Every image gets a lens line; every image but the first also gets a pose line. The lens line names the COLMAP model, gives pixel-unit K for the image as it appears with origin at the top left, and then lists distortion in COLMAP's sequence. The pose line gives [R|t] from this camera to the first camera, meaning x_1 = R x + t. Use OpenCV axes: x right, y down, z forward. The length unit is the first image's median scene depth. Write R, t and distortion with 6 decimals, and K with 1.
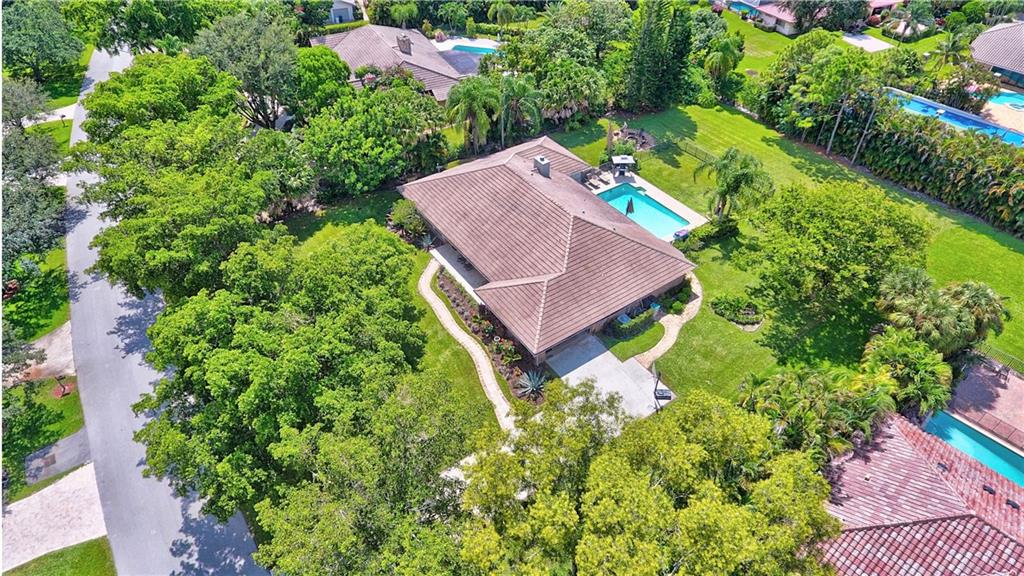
lens RADIAL K [[614.6, 0, 508.2], [0, 614.6, 255.5], [0, 0, 1]] dist [-0.004810, -0.000855]
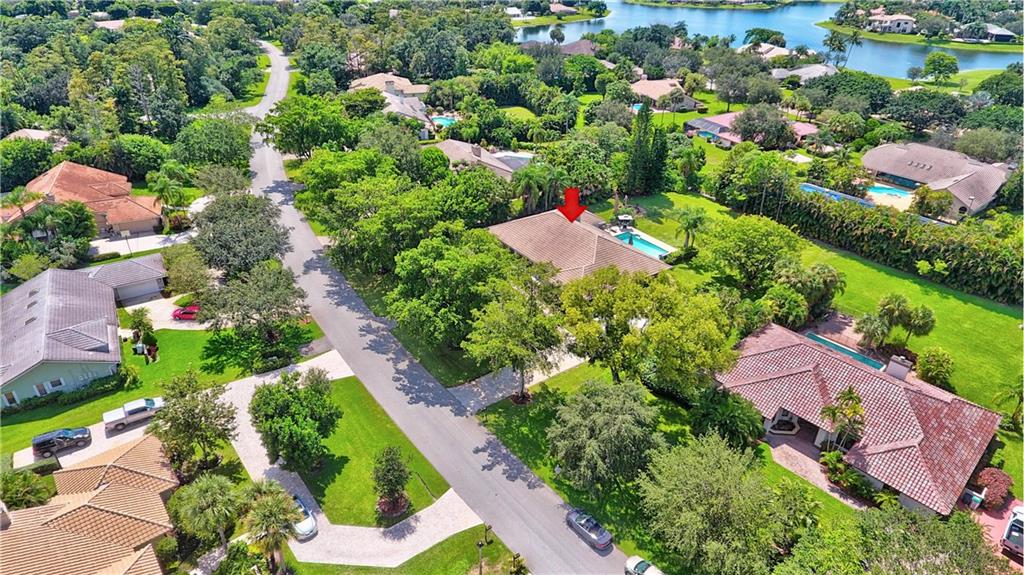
lens RADIAL K [[614.6, 0, 508.2], [0, 614.6, 255.0], [0, 0, 1]] dist [-0.004810, -0.000855]
pose [[0.999915, 0.012991, -0.001393, -0.098171], [-0.012991, 0.977204, -0.211903, 0.249137], [-0.001392, 0.211903, 0.977290, -0.461333]]
